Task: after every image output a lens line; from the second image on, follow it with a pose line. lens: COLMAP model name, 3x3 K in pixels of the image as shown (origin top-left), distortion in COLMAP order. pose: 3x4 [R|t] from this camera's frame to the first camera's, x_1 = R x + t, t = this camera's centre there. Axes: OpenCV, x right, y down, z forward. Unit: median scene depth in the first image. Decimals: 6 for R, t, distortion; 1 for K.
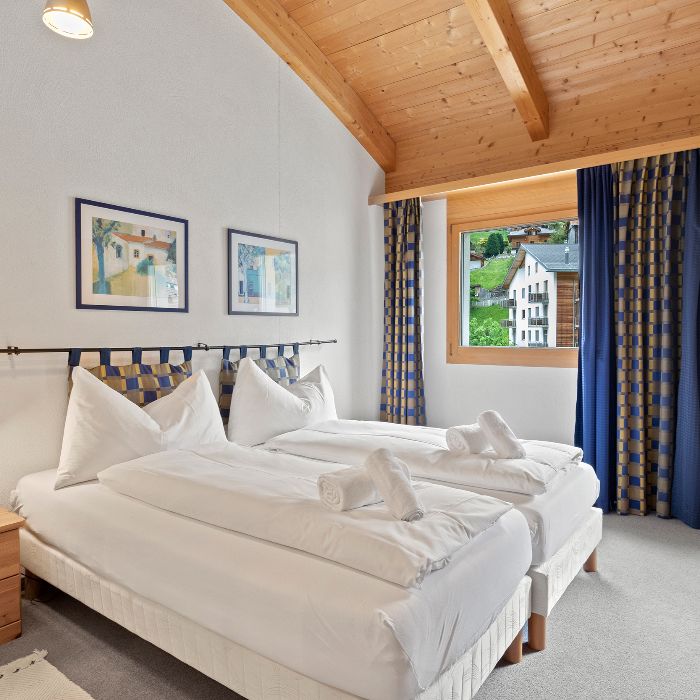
lens RADIAL K [[526.8, 0, 354.7], [0, 526.8, 346.8], [0, 0, 1]] dist [-0.011393, 0.004514]
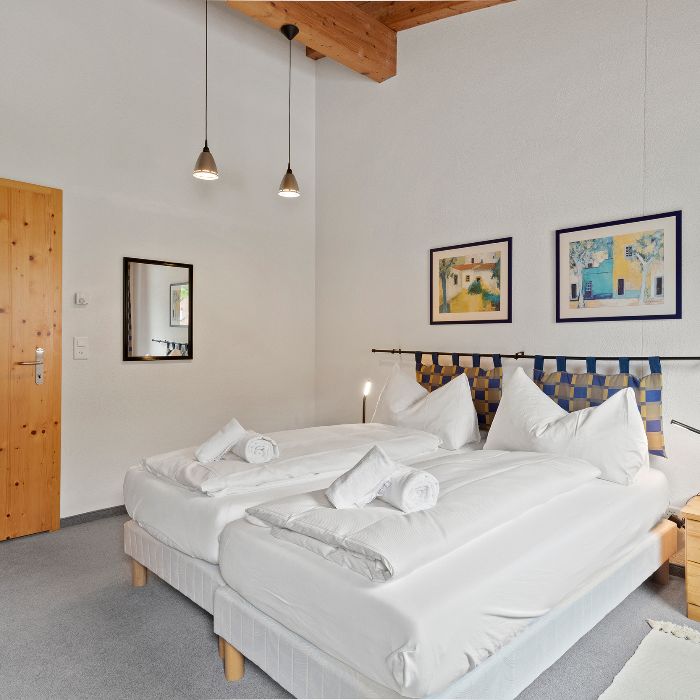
lens RADIAL K [[526.8, 0, 350.8], [0, 526.8, 346.6], [0, 0, 1]] dist [-0.011393, 0.004514]
pose [[-0.171336, 0.006550, -0.985191, 0.902804], [-0.034276, 0.999333, 0.012605, -0.021402], [0.984616, 0.035928, -0.170997, 0.977477]]
